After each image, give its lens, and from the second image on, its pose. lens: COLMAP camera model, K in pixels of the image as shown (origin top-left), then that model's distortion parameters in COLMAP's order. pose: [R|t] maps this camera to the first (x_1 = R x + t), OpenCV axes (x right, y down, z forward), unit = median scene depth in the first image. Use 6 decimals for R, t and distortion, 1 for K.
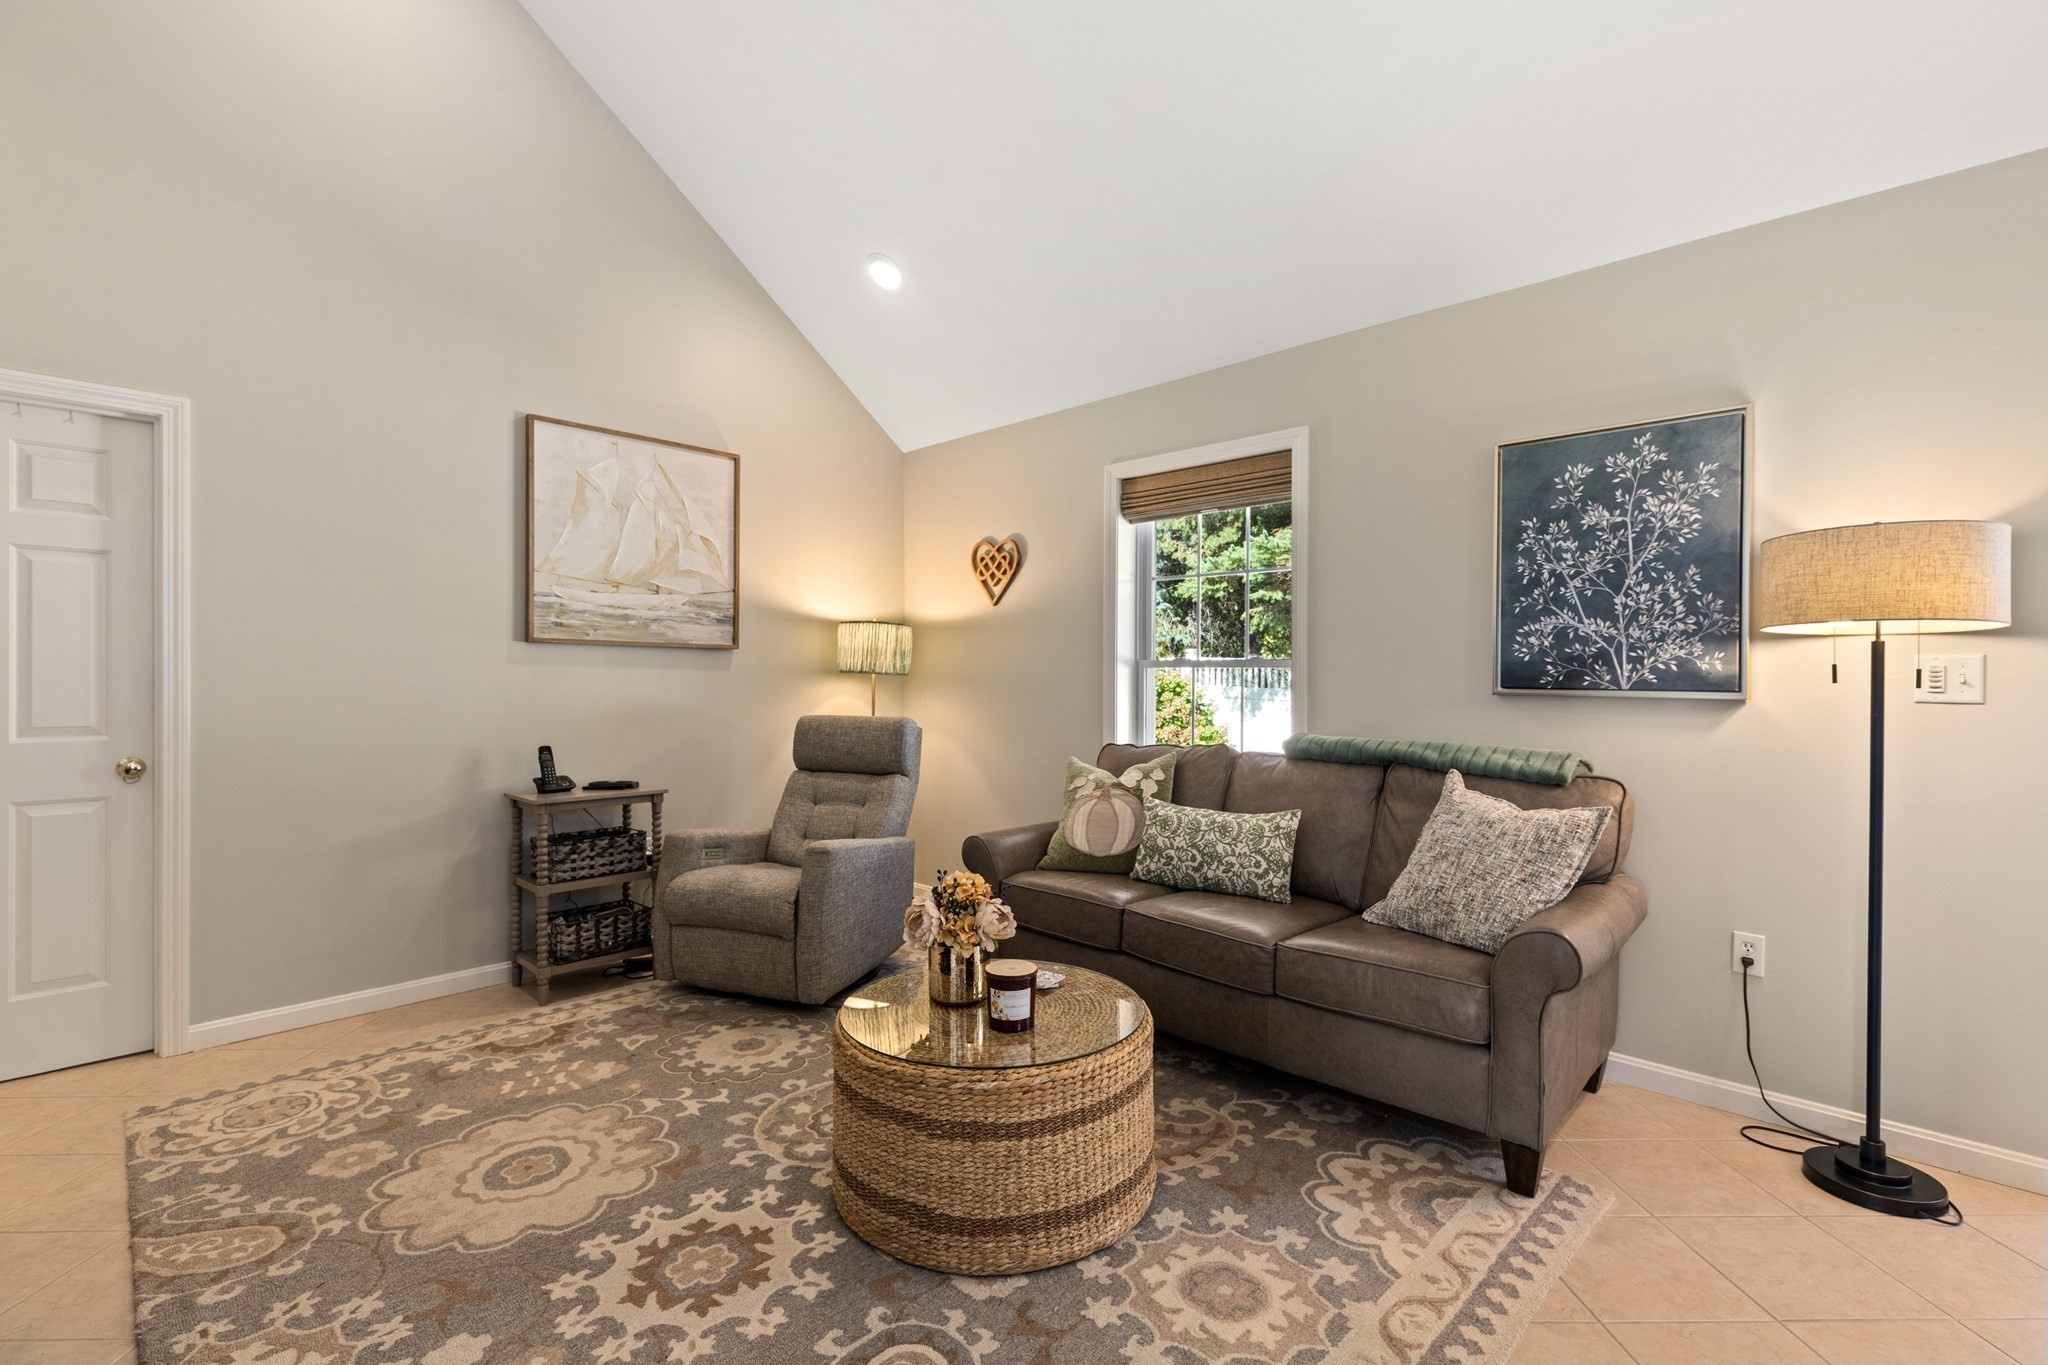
lens RADIAL K [[925.5, 0, 1024.0], [0, 925.5, 682.5], [0, 0, 1]] dist [0.003729, -0.000417]
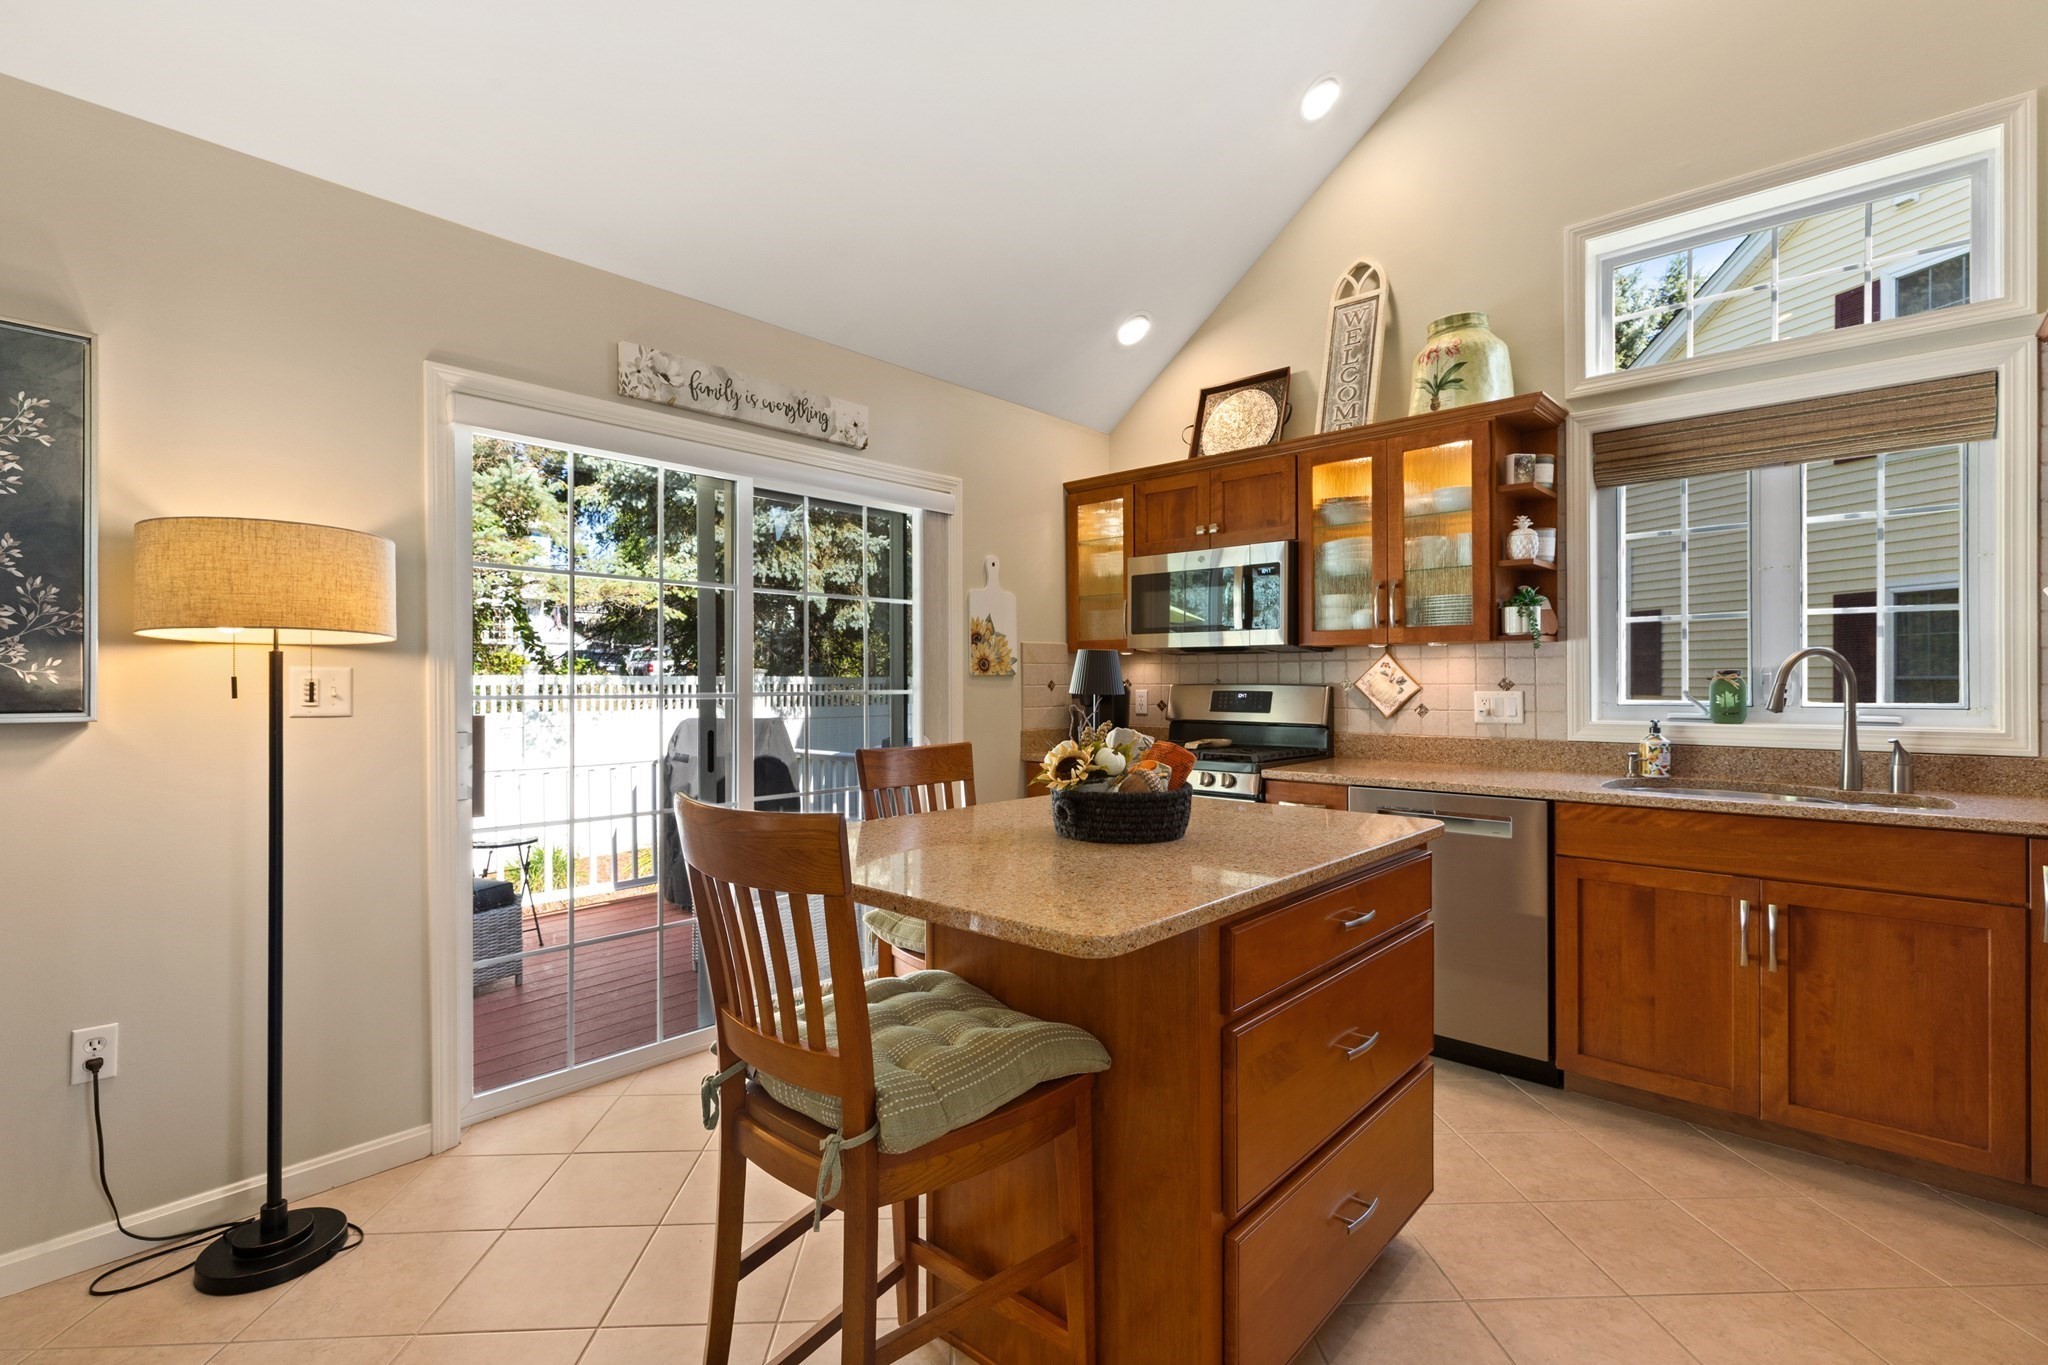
lens RADIAL K [[925.5, 0, 1024.0], [0, 925.5, 682.5], [0, 0, 1]] dist [0.003729, -0.000417]
pose [[-0.028198, -0.001189, 0.999602, -0.007082], [0.009774, 0.999951, 0.001465, -0.007344], [-0.999555, 0.009812, -0.028185, 0.256829]]
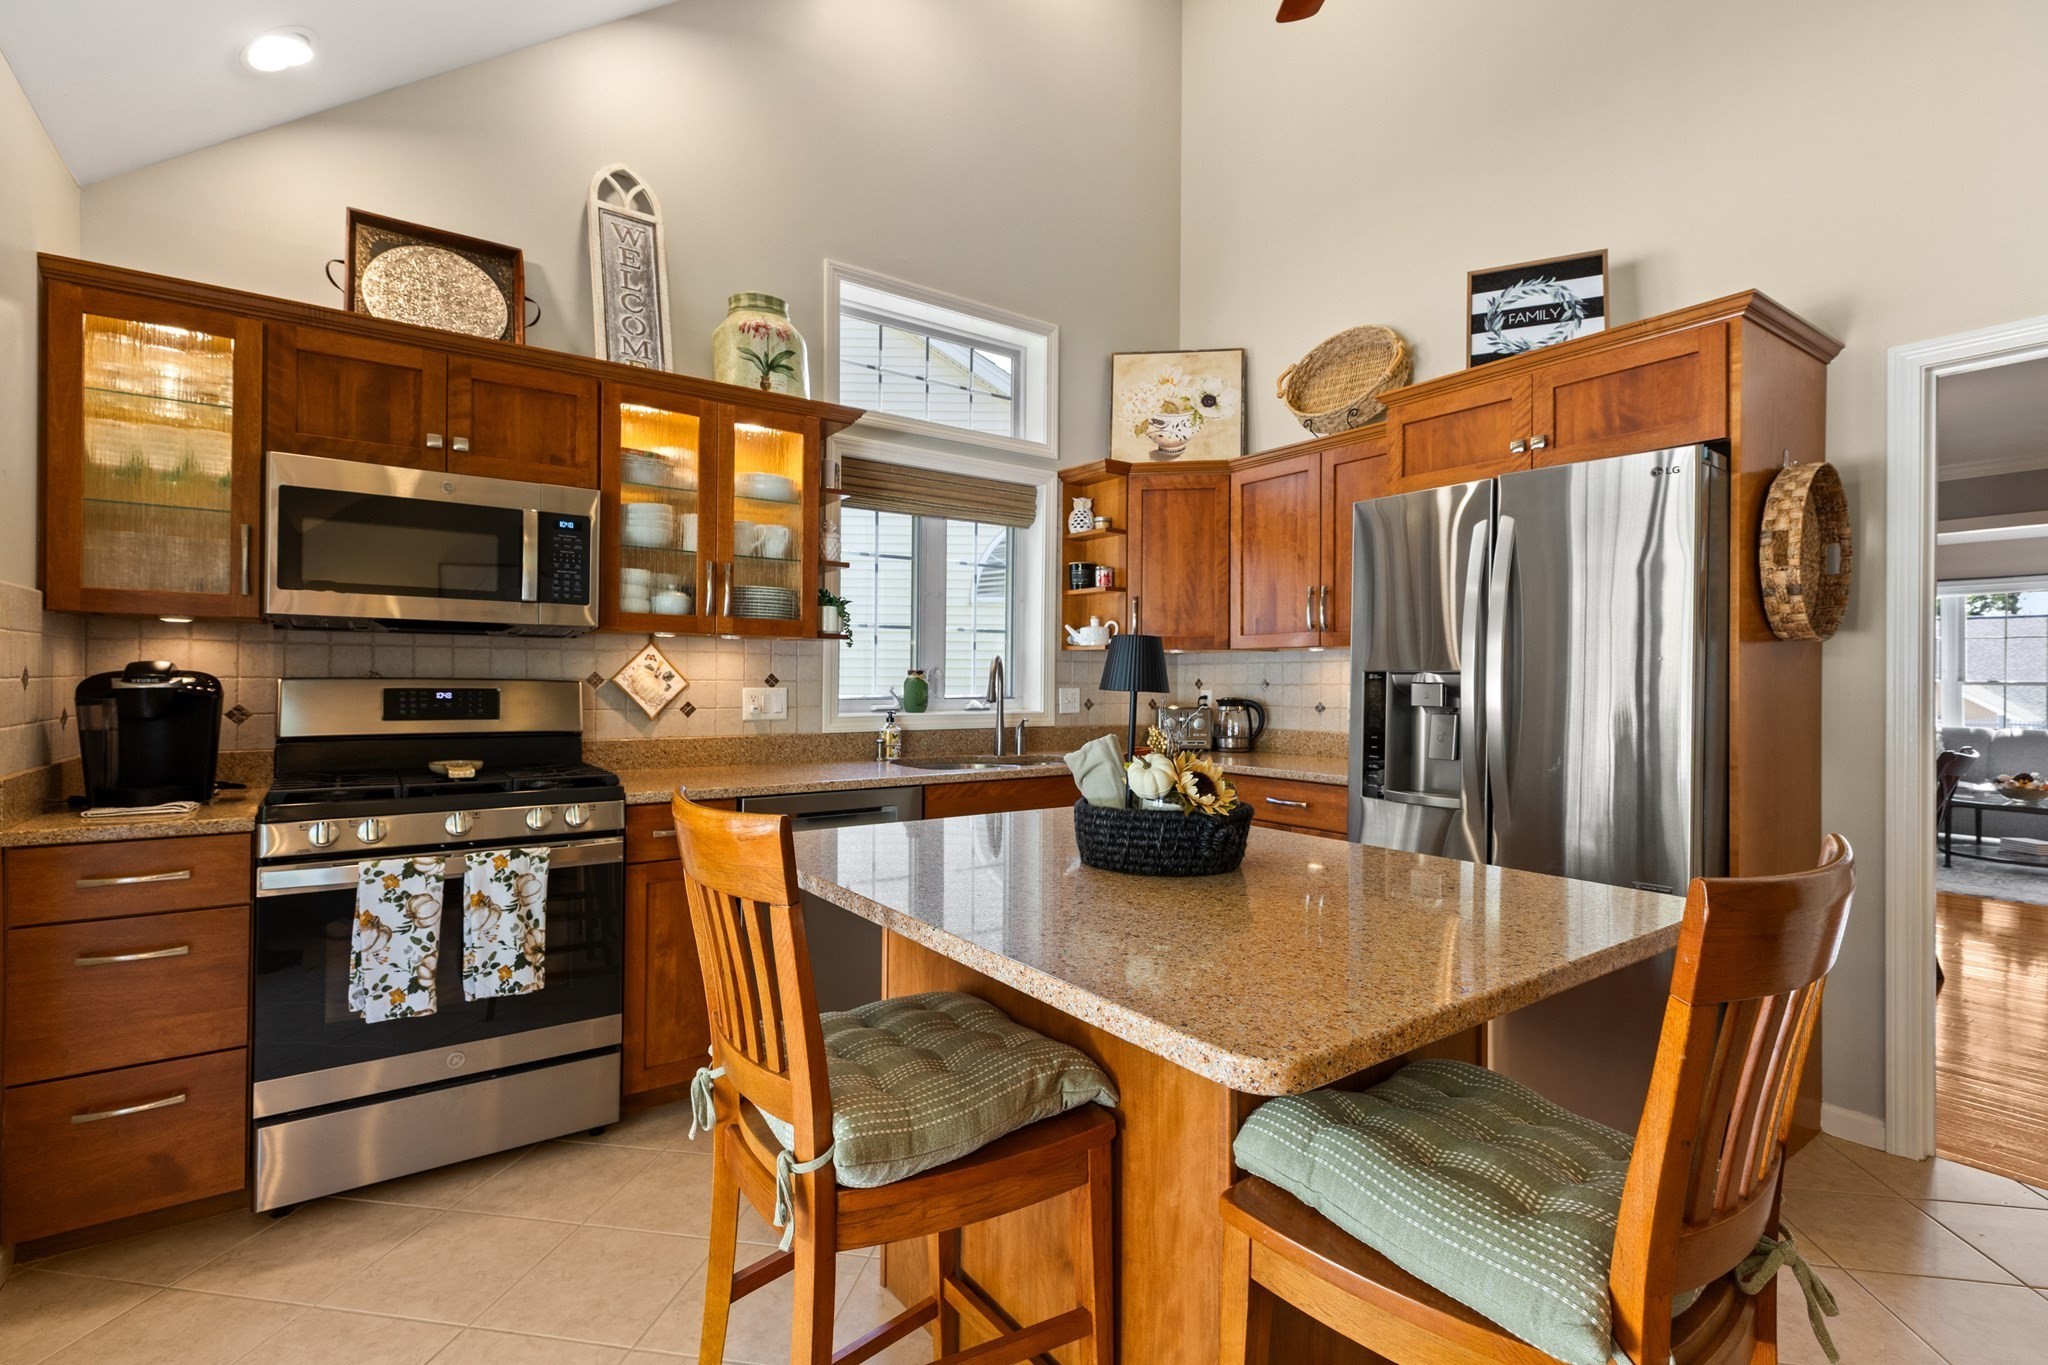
lens RADIAL K [[929.8, 0, 1021.0], [0, 929.8, 674.0], [0, 0, 1]] dist [0.000714, -0.000077]
pose [[-0.982811, -0.006498, 0.184502, 0.708470], [-0.006507, 0.999979, 0.000554, -0.008872], [-0.184502, -0.000656, -0.982832, 0.780721]]
